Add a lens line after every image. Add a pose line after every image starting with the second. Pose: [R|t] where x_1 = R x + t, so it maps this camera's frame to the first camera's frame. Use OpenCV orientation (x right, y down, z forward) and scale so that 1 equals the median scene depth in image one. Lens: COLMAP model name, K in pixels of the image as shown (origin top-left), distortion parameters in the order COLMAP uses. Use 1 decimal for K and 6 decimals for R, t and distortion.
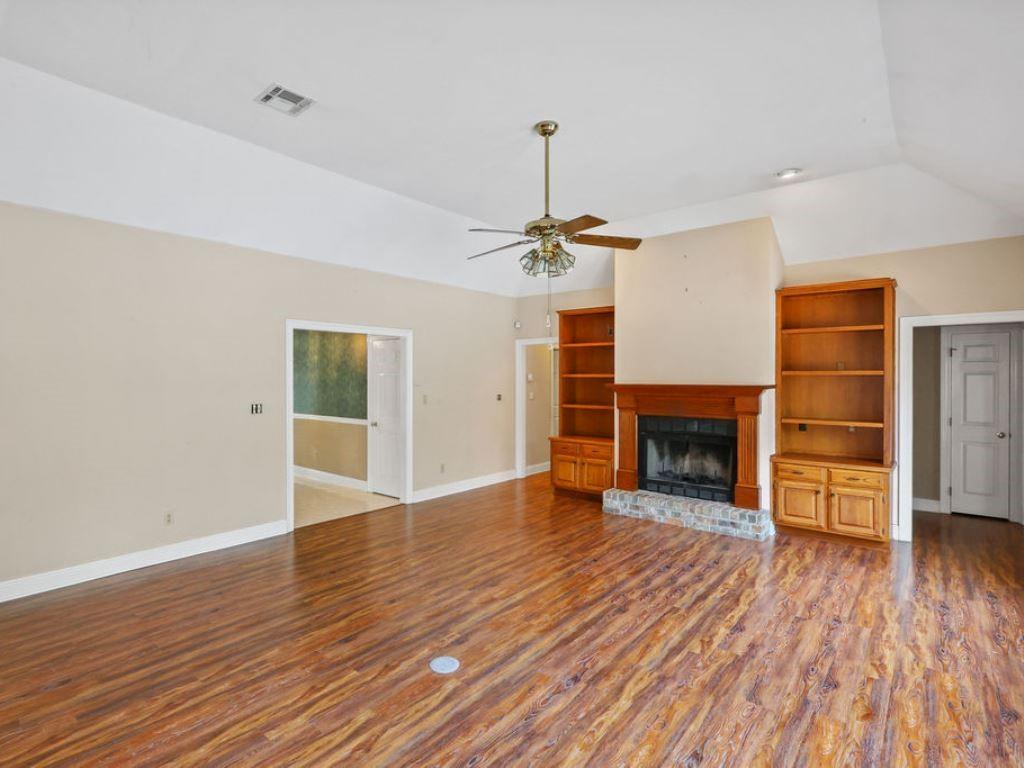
lens RADIAL K [[518.4, 0, 512.4], [0, 518.4, 383.2], [0, 0, 1]] dist [0.005393, -0.004273]
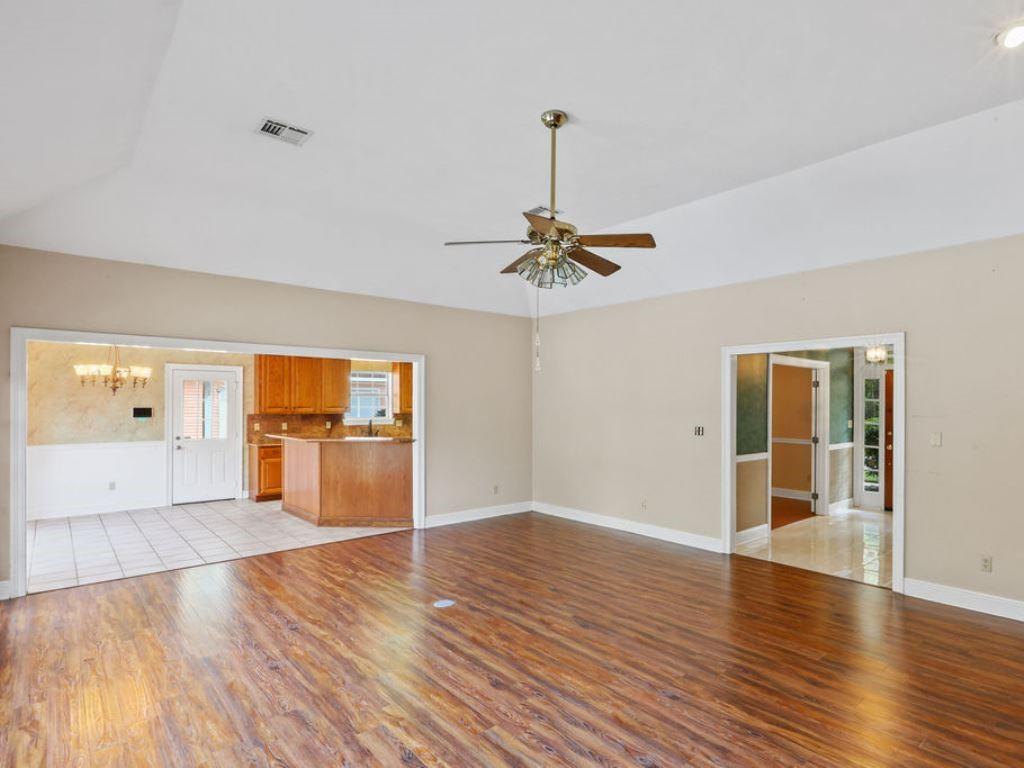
lens RADIAL K [[546.1, 0, 531.8], [0, 546.1, 394.9], [0, 0, 1]] dist [-0.000970, 0.000697]
pose [[-0.160016, -0.015463, -0.986993, 0.828742], [-0.014589, 0.999805, -0.013298, -0.009376], [0.987007, 0.012271, -0.160211, 0.922526]]
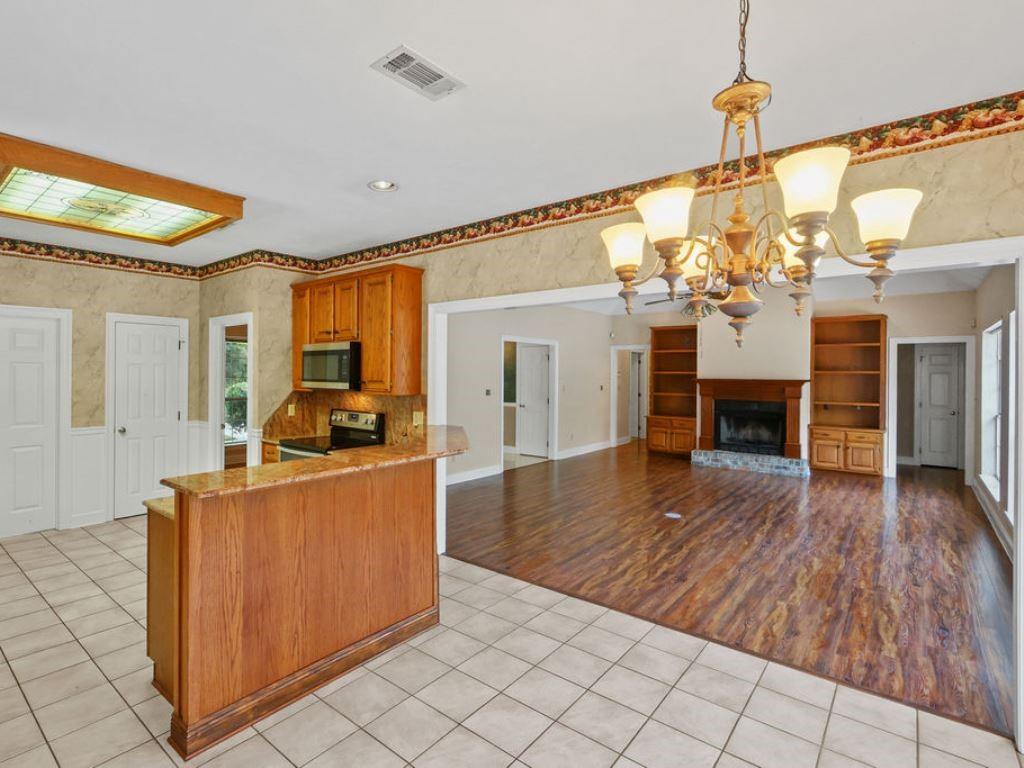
lens RADIAL K [[512.7, 0, 502.6], [0, 512.7, 379.7], [0, 0, 1]] dist [-0.017671, 0.003625]
pose [[0.999958, 0.006182, 0.006694, -0.508864], [-0.006196, 0.999979, 0.002063, 0.007076], [-0.006681, -0.002104, 0.999975, -0.622806]]
